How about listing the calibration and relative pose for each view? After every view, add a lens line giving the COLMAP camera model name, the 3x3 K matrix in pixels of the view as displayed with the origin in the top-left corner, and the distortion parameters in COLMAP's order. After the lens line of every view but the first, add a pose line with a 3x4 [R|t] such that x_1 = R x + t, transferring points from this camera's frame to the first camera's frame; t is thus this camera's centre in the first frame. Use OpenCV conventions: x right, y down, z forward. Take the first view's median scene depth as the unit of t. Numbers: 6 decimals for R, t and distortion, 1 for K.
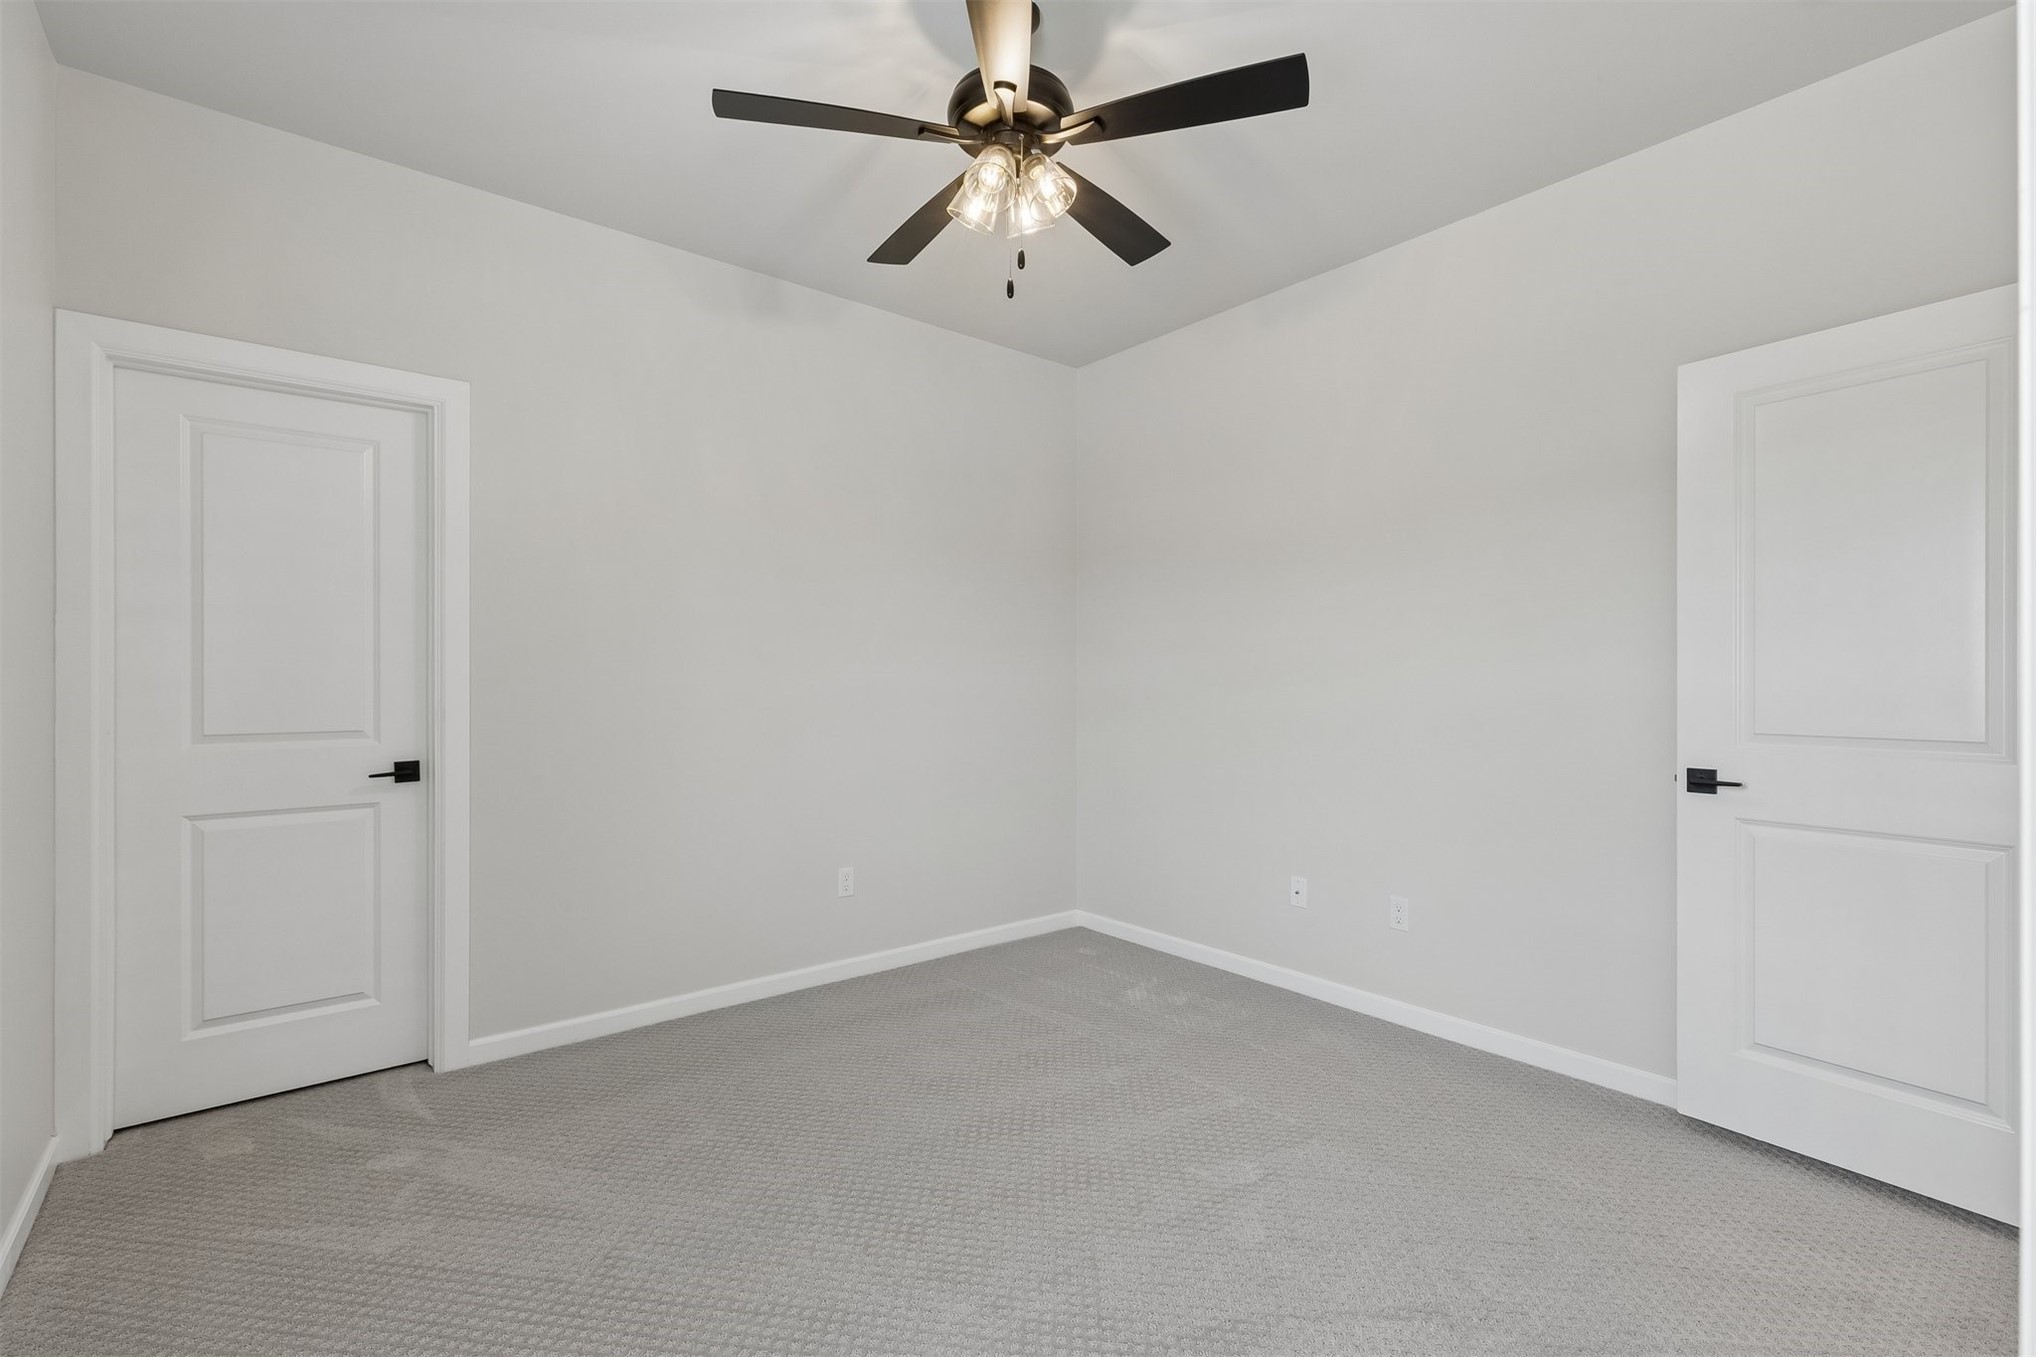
lens RADIAL K [[950.6, 0, 1018.0], [0, 950.6, 678.5], [0, 0, 1]] dist [0.004205, 0.000454]
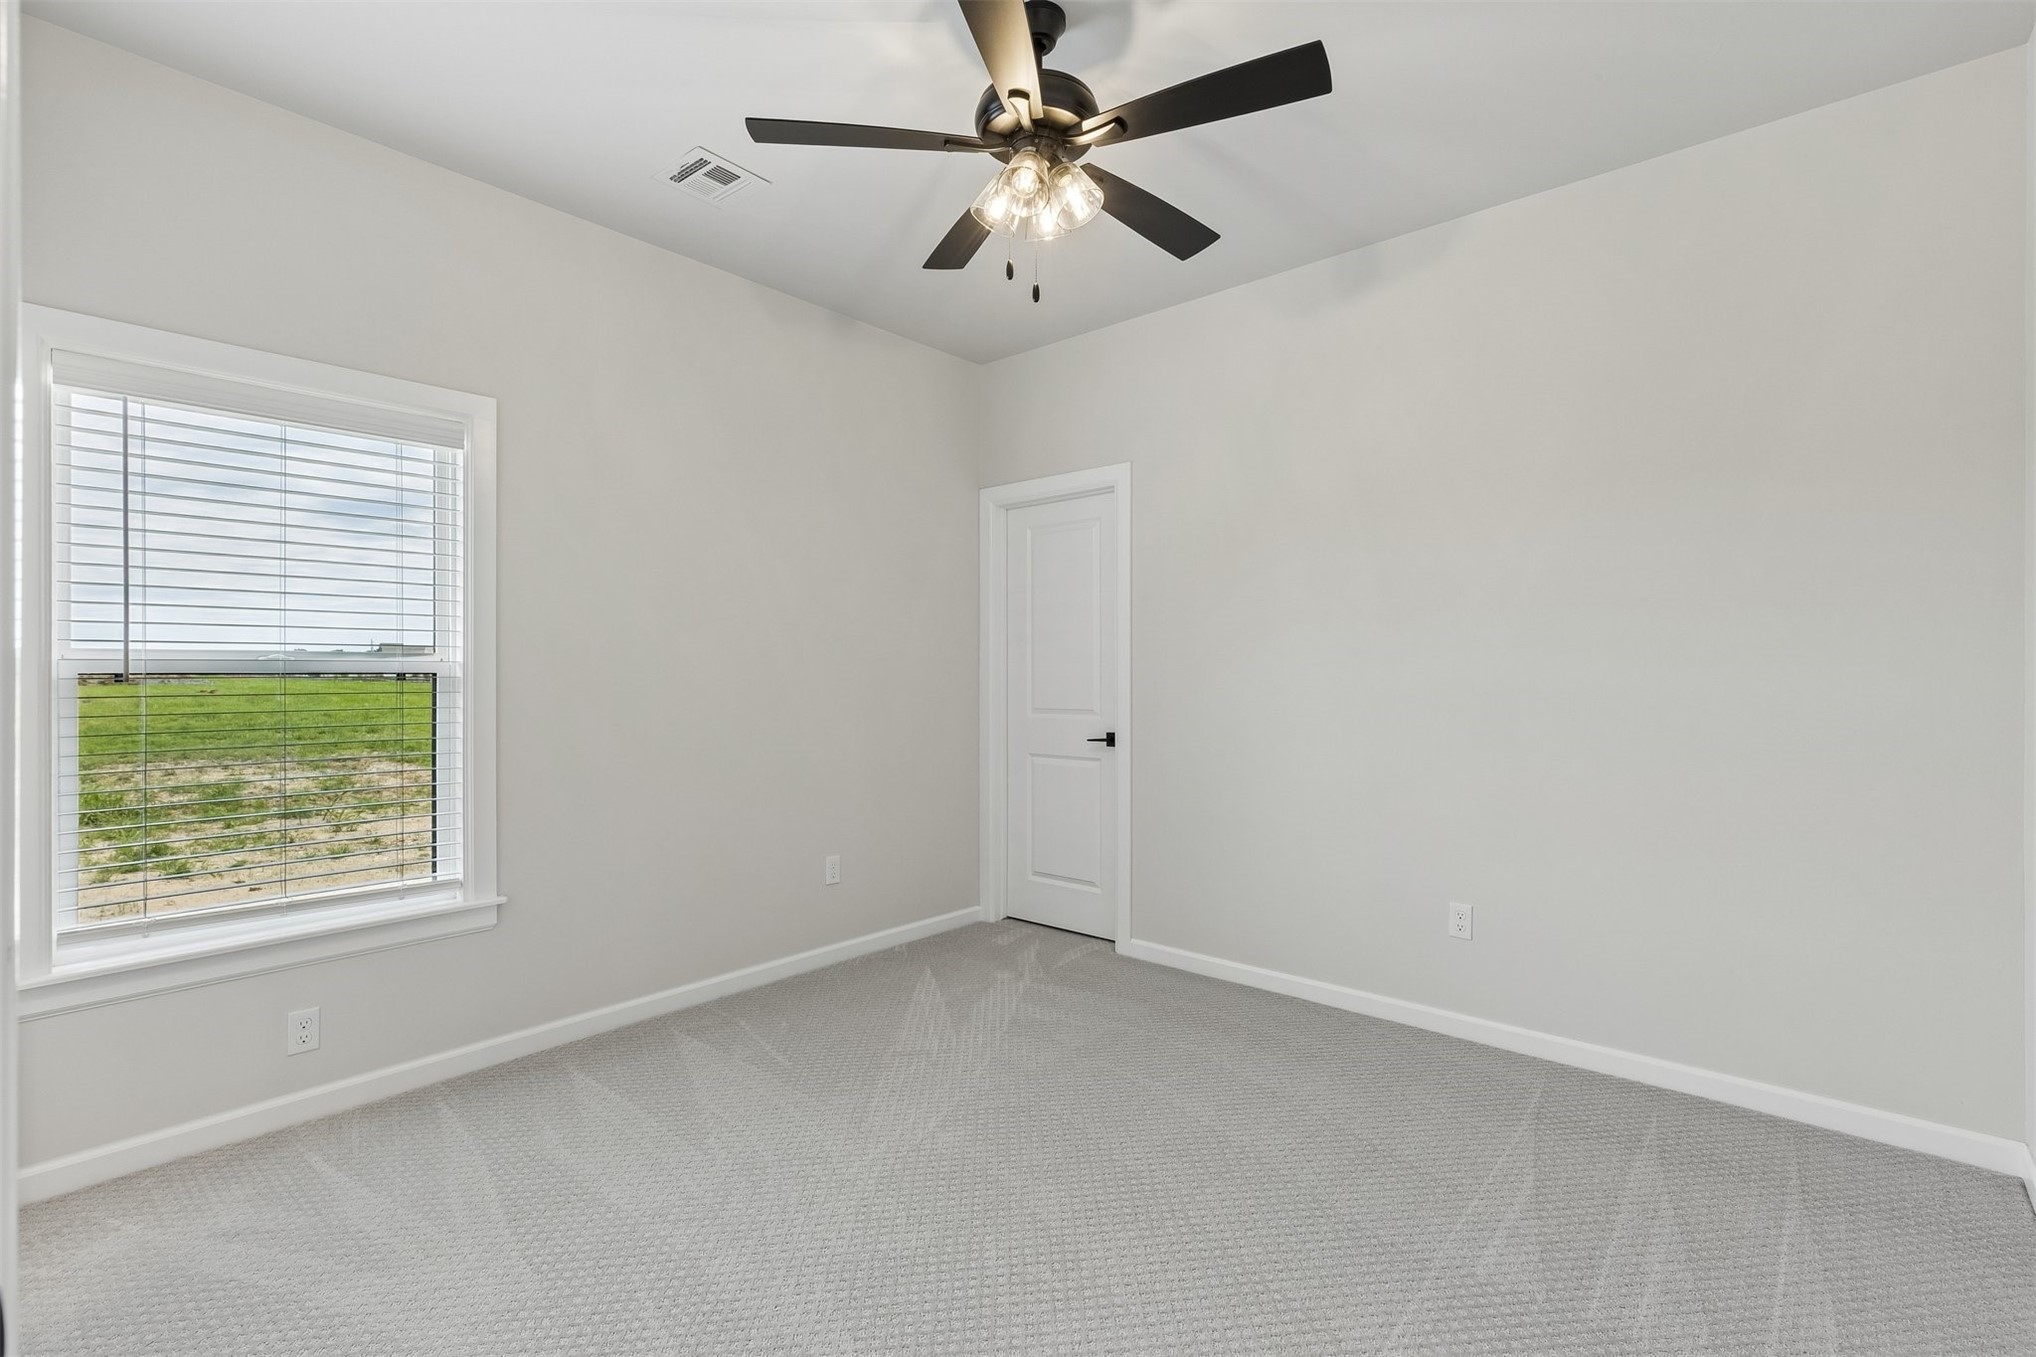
lens RADIAL K [[950.6, 0, 1018.0], [0, 950.6, 678.5], [0, 0, 1]] dist [0.004205, 0.000454]
pose [[0.123582, 0.000439, -0.992334, 0.877828], [0.001641, 0.999998, 0.000647, 0.003144], [0.992333, -0.001709, 0.123581, 0.761087]]
